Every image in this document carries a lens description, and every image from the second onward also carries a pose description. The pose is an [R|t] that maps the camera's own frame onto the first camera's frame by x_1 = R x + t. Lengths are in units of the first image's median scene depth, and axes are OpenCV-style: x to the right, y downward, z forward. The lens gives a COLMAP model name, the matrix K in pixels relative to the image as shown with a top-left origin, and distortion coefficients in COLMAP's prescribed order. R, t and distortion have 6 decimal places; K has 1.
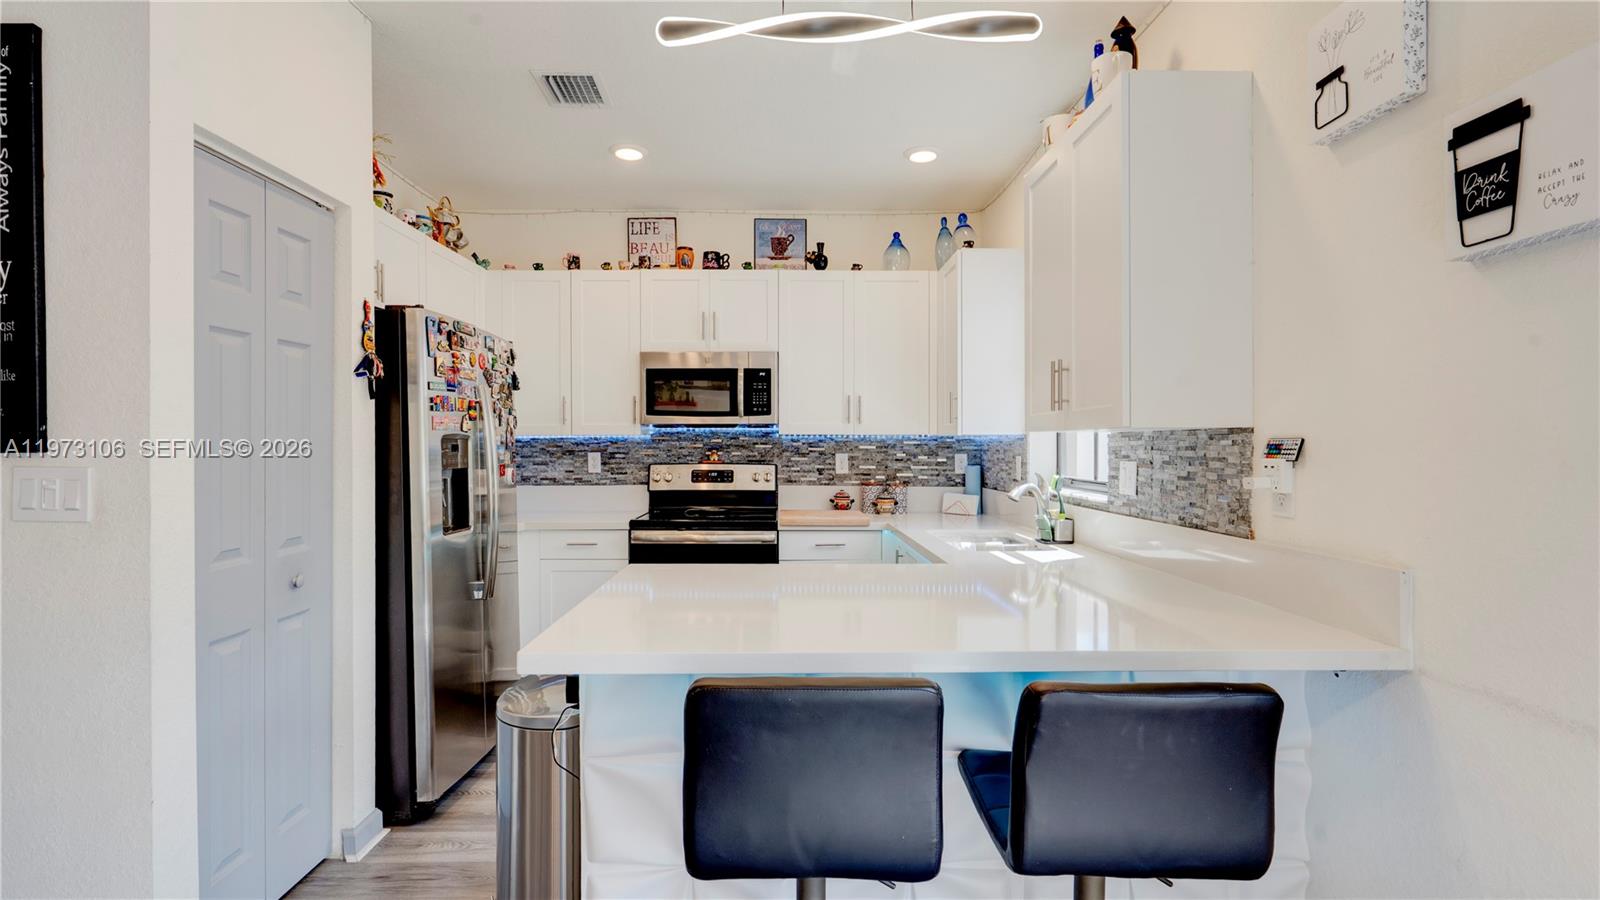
lens RADIAL K [[743.6, 0, 800.0], [0, 743.6, 450.0], [0, 0, 1]] dist [-0.002048, 0.000810]
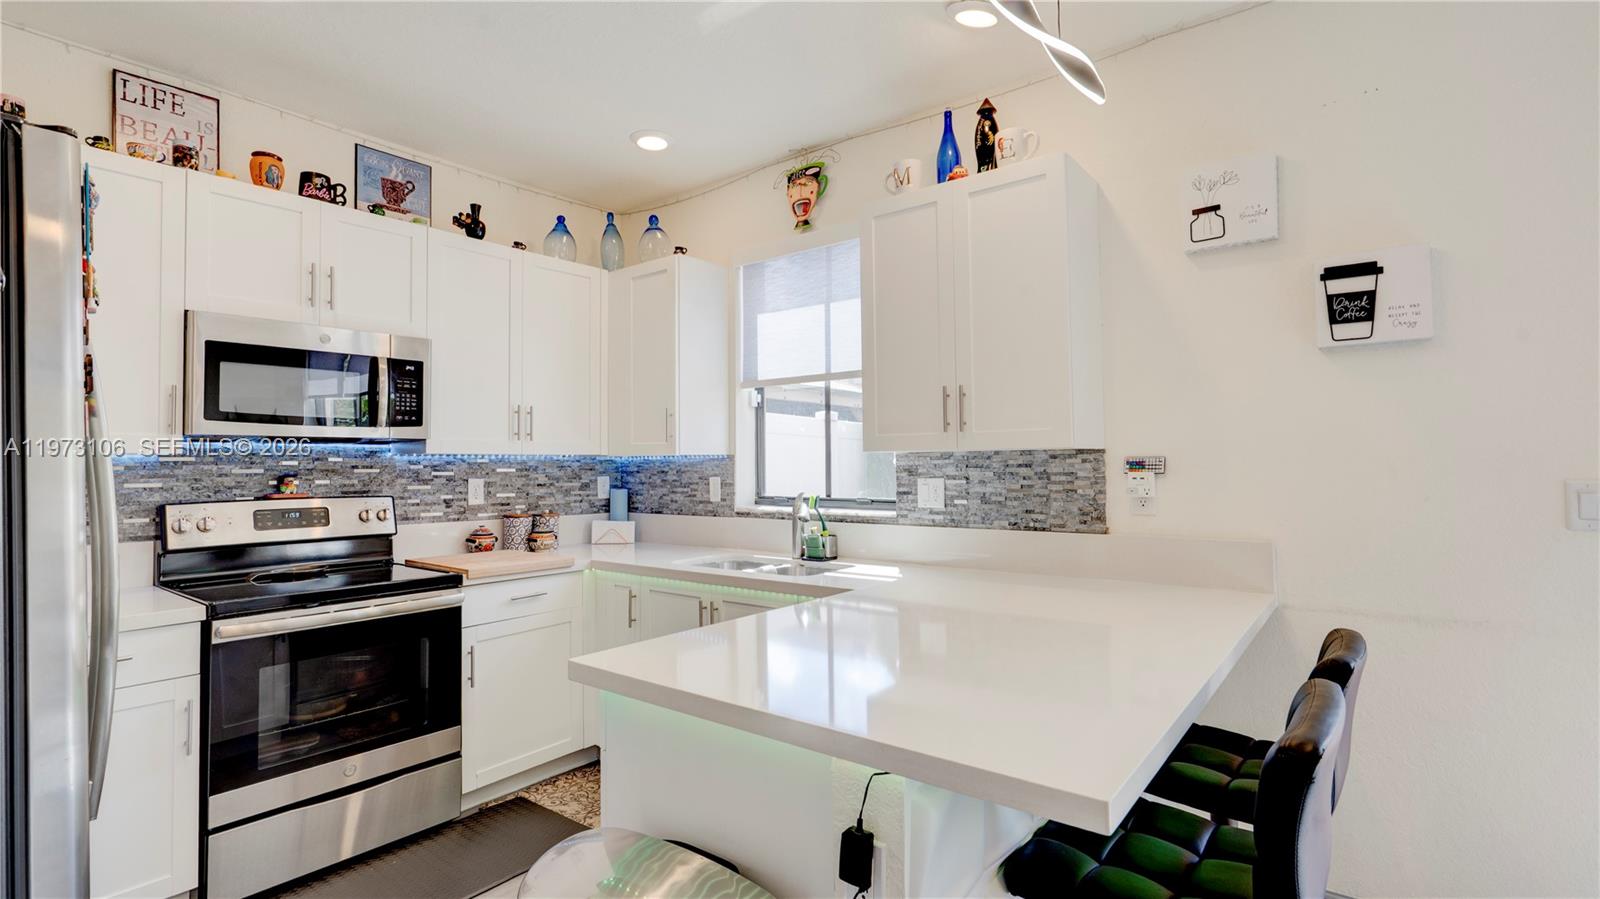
lens RADIAL K [[743.1, 0, 771.1], [0, 743.1, 444.0], [0, 0, 1]] dist [-0.001173, 0.000812]
pose [[0.639945, 0.015068, 0.768273, -0.353340], [0.014209, 0.999405, -0.031436, -0.002776], [-0.768290, 0.031033, 0.639350, 0.275096]]
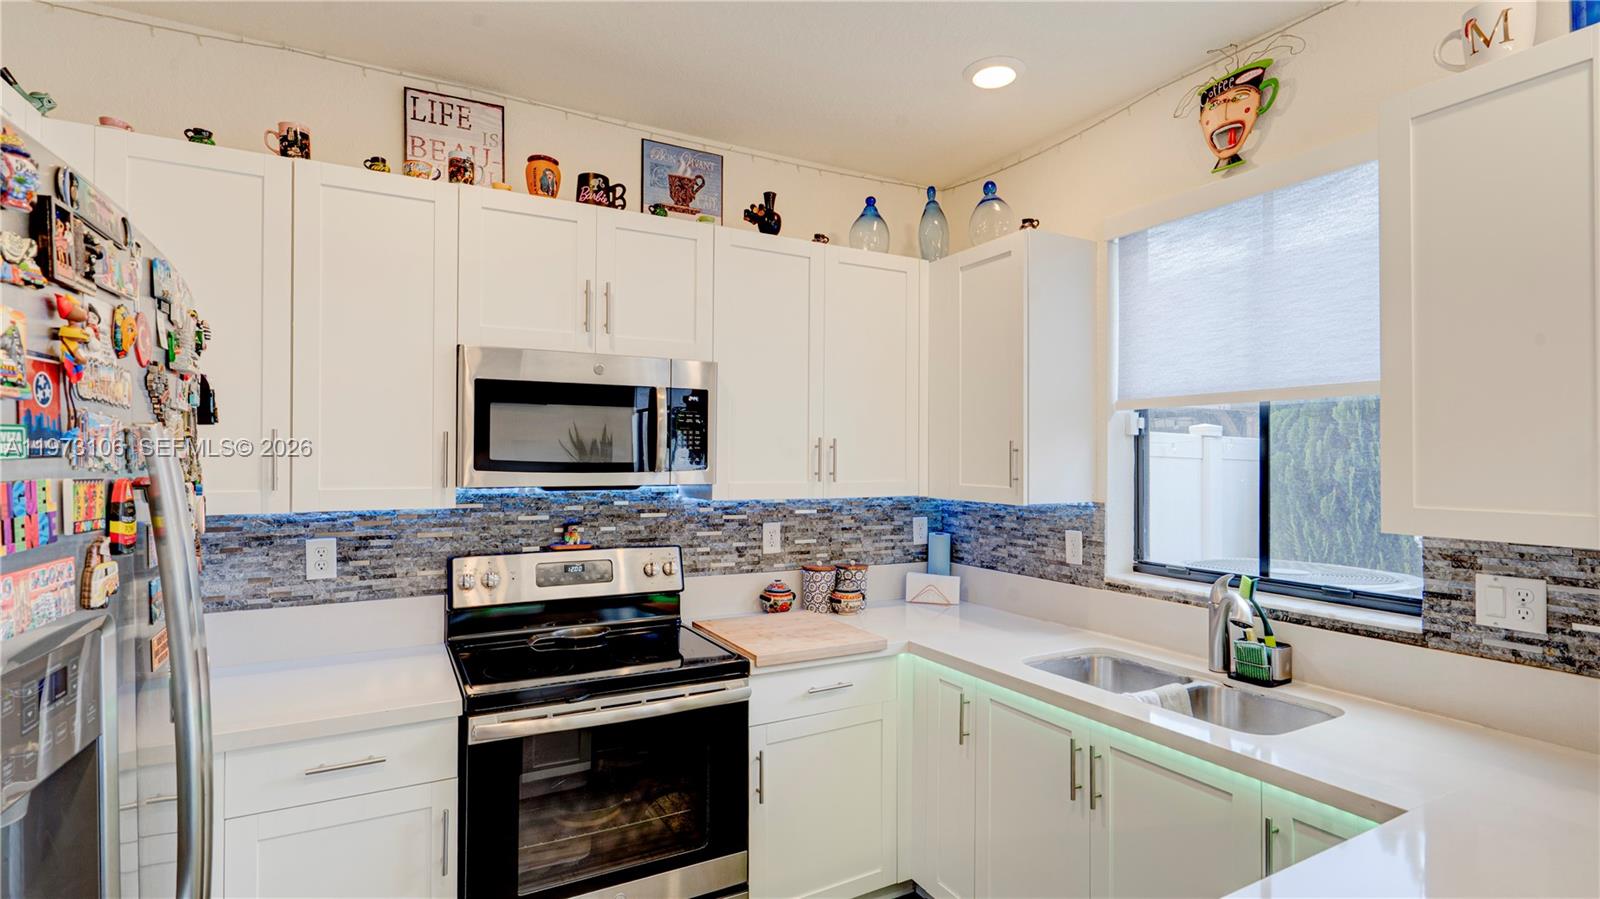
lens RADIAL K [[721.6, 0, 783.2], [0, 721.6, 449.3], [0, 0, 1]] dist [-0.005359, 0.000343]
pose [[0.883698, 0.008064, 0.467989, -0.239377], [-0.000139, 0.999856, -0.016966, -0.050365], [-0.468058, 0.014928, 0.883572, 0.447672]]
